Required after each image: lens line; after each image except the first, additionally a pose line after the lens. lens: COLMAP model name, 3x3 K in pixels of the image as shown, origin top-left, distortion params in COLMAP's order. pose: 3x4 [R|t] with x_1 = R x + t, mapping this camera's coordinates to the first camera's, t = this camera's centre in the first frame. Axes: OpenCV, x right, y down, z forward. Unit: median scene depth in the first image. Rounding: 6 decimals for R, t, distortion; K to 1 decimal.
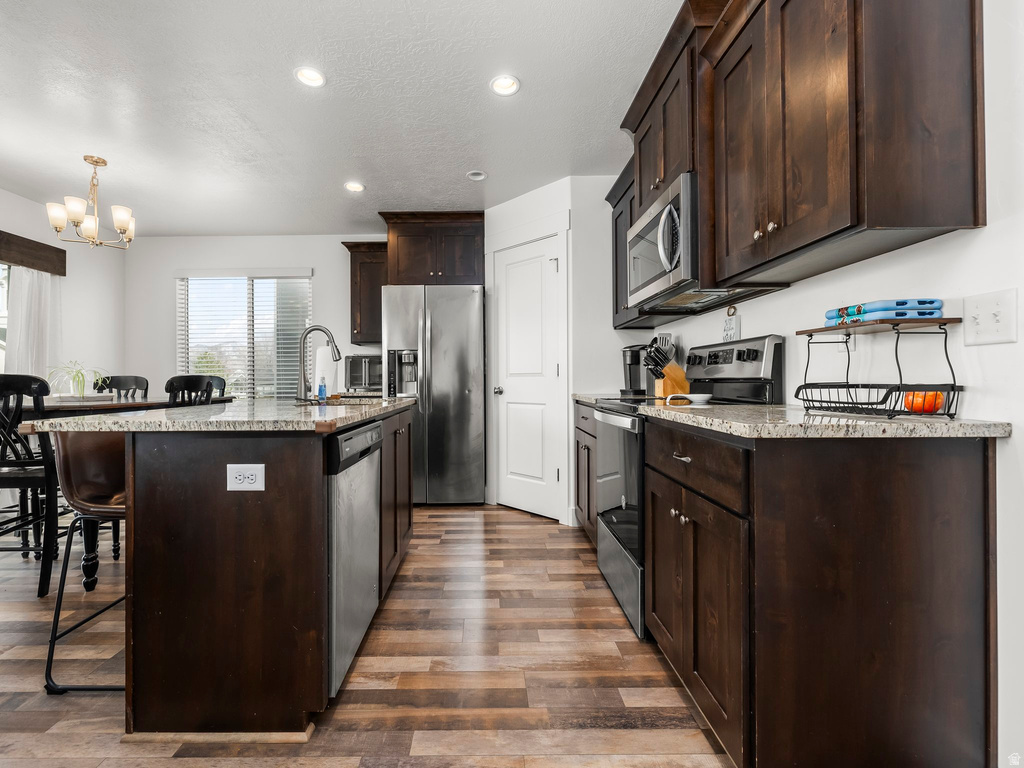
lens RADIAL K [[434.8, 0, 511.0], [0, 434.8, 381.1], [0, 0, 1]] dist [-0.000203, -0.000723]
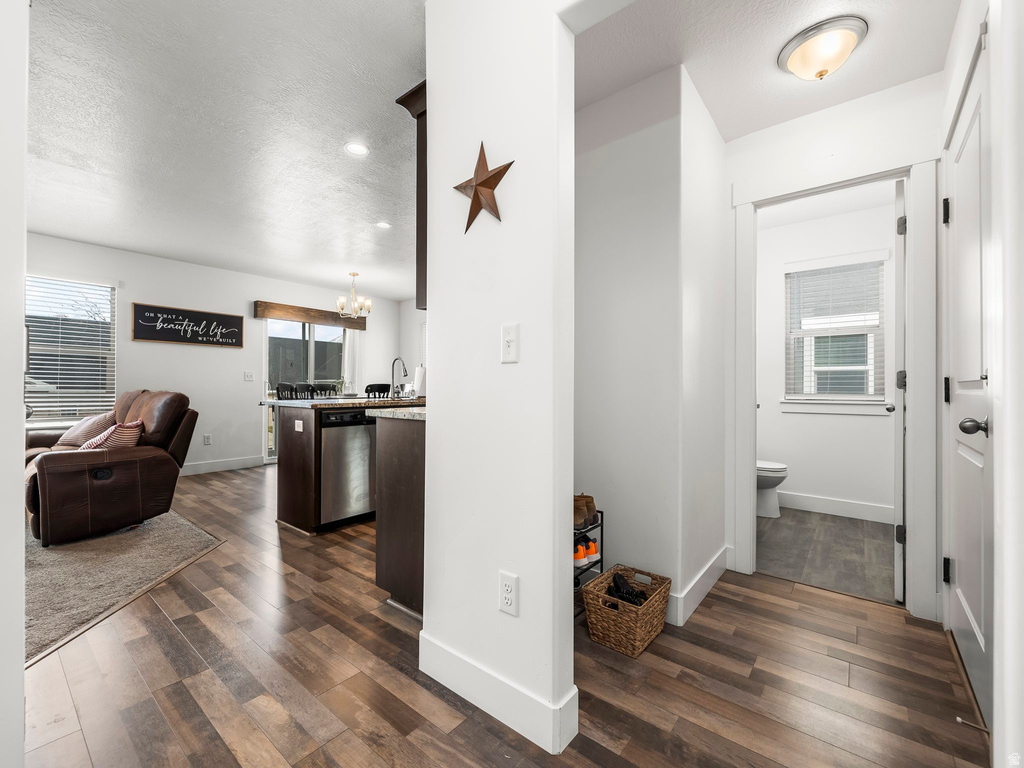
lens RADIAL K [[434.8, 0, 511.0], [0, 434.8, 381.1], [0, 0, 1]] dist [-0.000203, -0.000723]
pose [[0.778778, -0.004263, -0.627285, 0.698661], [-0.001986, 0.999955, -0.009261, -0.006974], [0.627297, 0.008458, 0.778735, -0.068643]]
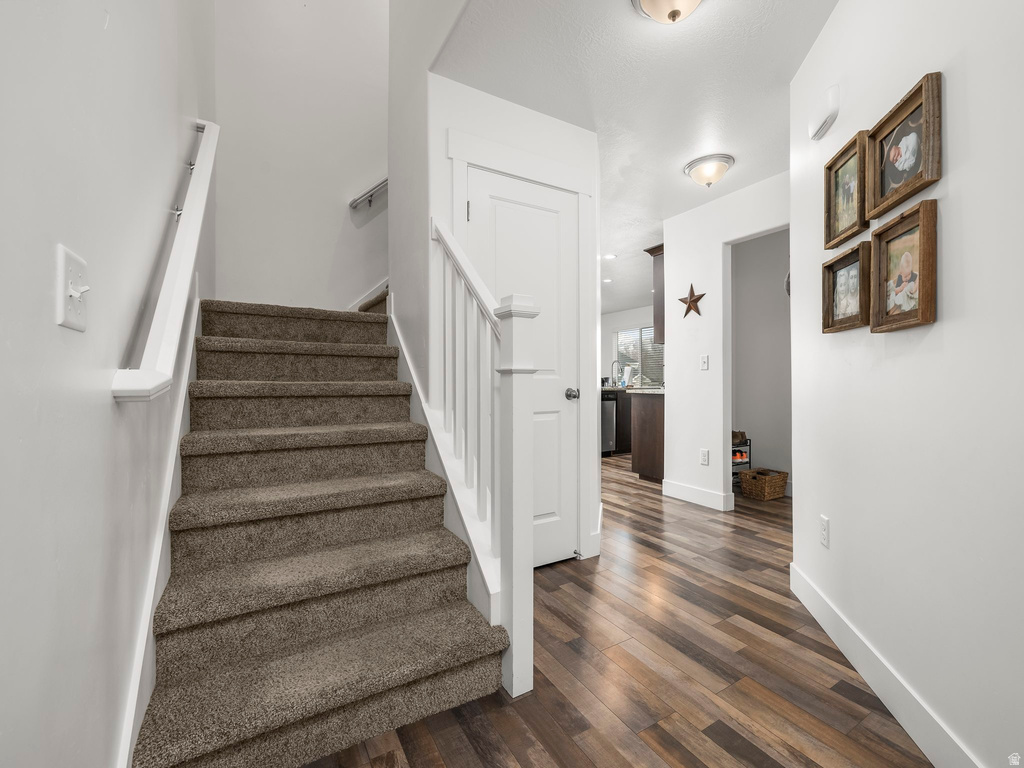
lens RADIAL K [[434.8, 0, 511.0], [0, 434.8, 381.1], [0, 0, 1]] dist [-0.000203, -0.000723]
pose [[0.507110, 0.004311, -0.861871, 1.137623], [0.009580, 0.999898, 0.010639, -0.015298], [0.861828, -0.013652, 0.507017, -0.727169]]
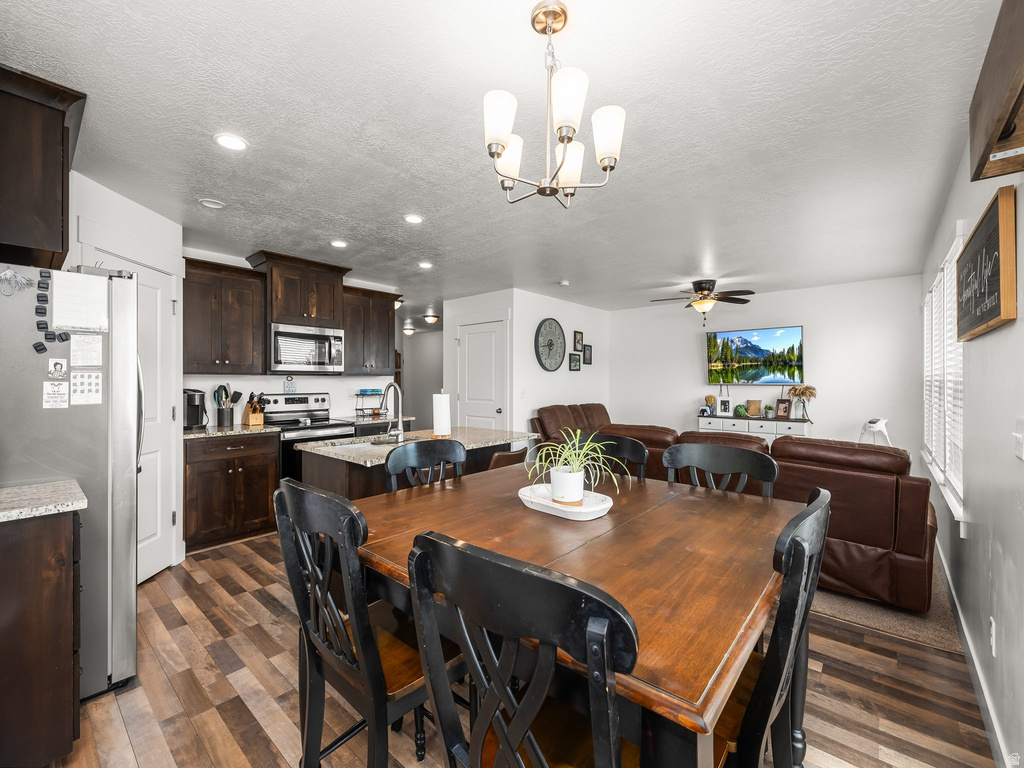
lens RADIAL K [[434.8, 0, 511.0], [0, 434.8, 381.1], [0, 0, 1]] dist [-0.000203, -0.000723]
pose [[-0.755277, 0.005878, 0.655379, -1.150060], [0.002187, 0.999977, -0.006448, -0.090281], [-0.655402, -0.003437, -0.755272, 1.281628]]
